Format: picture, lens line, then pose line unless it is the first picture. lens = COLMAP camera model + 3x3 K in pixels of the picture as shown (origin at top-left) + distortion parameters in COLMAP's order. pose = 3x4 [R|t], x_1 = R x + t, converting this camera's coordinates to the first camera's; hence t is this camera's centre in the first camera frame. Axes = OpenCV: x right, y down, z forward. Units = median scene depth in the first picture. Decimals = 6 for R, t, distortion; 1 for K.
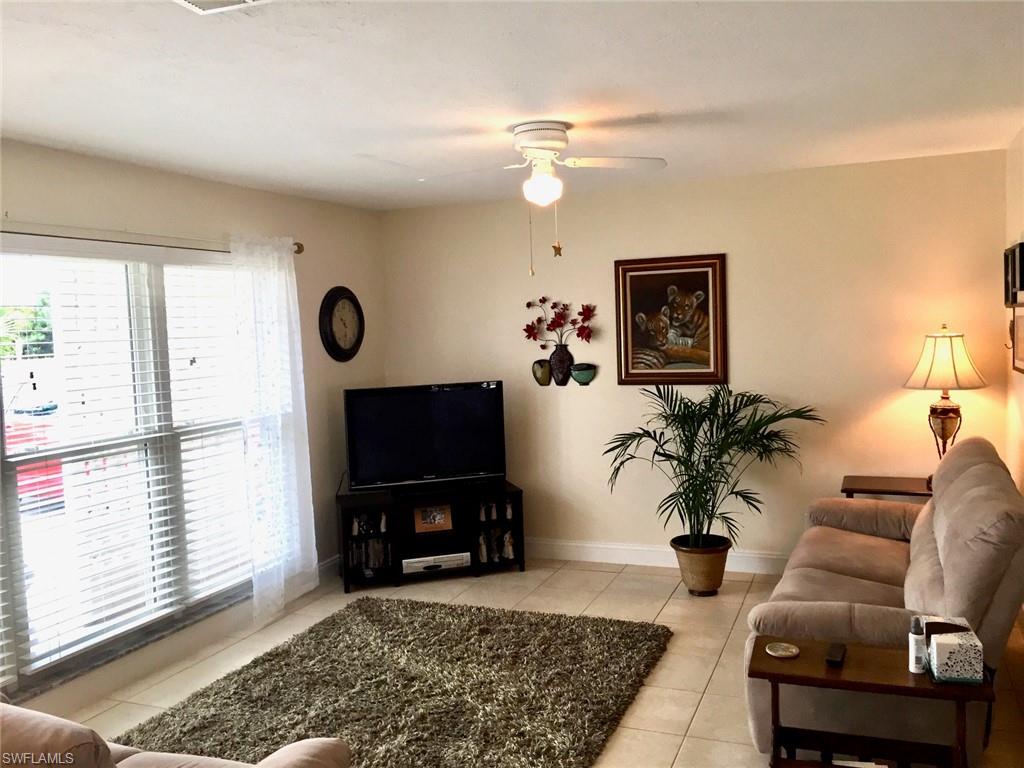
lens RADIAL K [[874.2, 0, 515.7], [0, 874.2, 379.8], [0, 0, 1]] dist [0.077215, -0.101625]
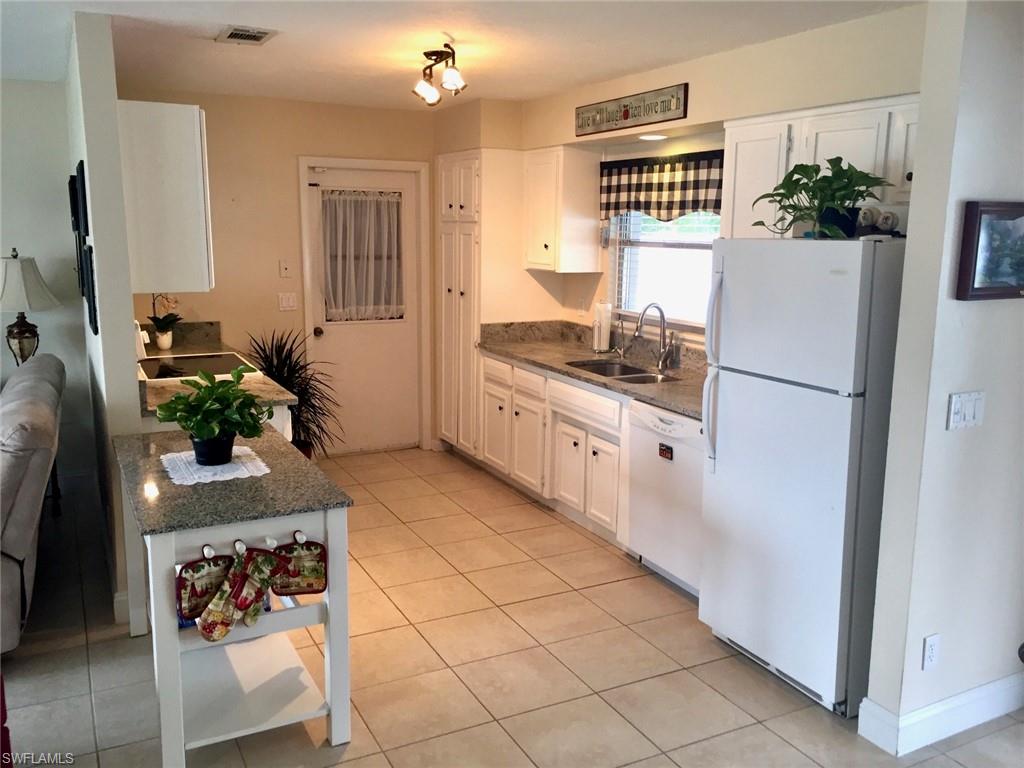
lens RADIAL K [[874.2, 0, 517.3], [0, 874.2, 380.3], [0, 0, 1]] dist [0.077215, -0.101625]
pose [[0.645810, -0.090454, 0.758121, 0.054998], [0.016651, 0.994390, 0.104459, -0.006612], [-0.763316, -0.054837, 0.643693, -0.106562]]
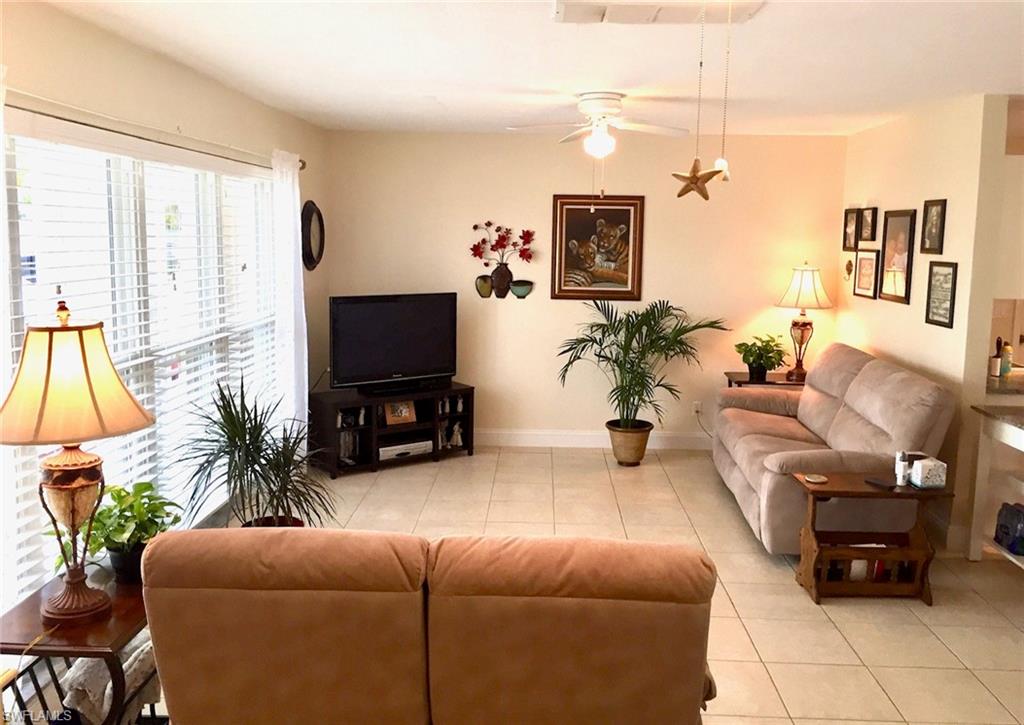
lens RADIAL K [[872.3, 0, 514.3], [0, 872.3, 340.5], [0, 0, 1]] dist [0.062033, -0.072259]
pose [[0.936743, 0.009154, 0.349898, -0.362267], [-0.028422, 0.998346, 0.049973, 0.004592], [-0.348862, -0.056756, 0.935454, -0.108620]]
